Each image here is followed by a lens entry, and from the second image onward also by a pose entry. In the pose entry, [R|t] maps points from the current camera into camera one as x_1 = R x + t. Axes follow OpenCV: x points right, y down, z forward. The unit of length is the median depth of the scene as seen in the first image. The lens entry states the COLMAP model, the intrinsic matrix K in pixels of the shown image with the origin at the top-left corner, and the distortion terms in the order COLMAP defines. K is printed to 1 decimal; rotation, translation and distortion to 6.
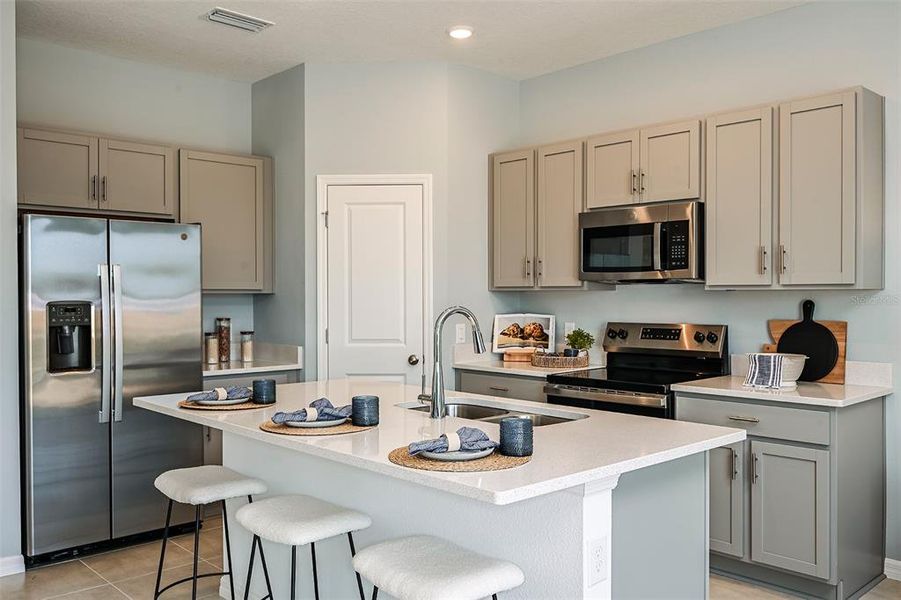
lens RADIAL K [[764.1, 0, 454.0], [0, 764.1, 301.8], [0, 0, 1]] dist [-0.001774, -0.006990]
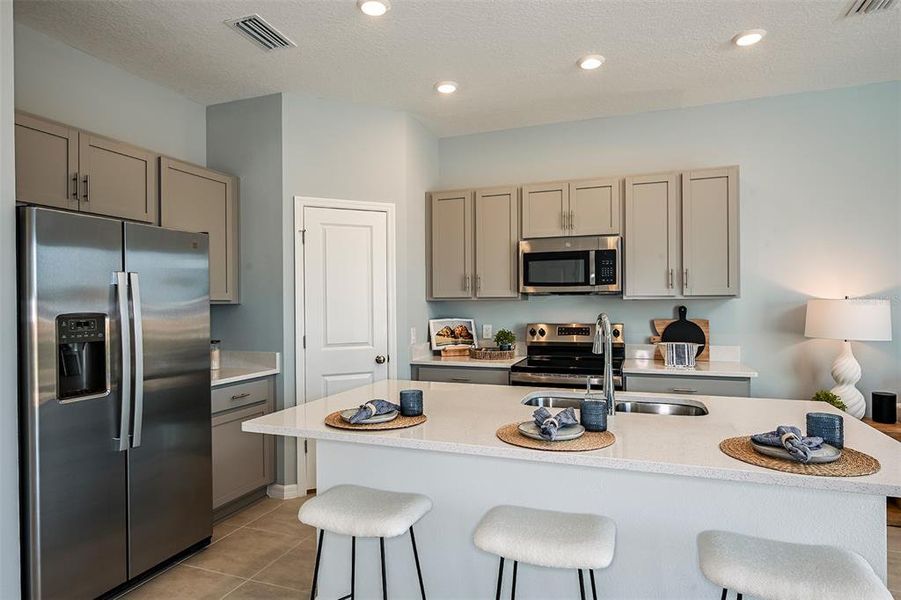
lens RADIAL K [[510.8, 0, 449.7], [0, 510.8, 303.3], [0, 0, 1]] dist [-0.006130, 0.000258]
pose [[0.895814, -0.004967, 0.444401, -0.353995], [0.010157, 0.999905, -0.009299, -0.002459], [-0.444313, 0.012844, 0.895780, 0.281627]]
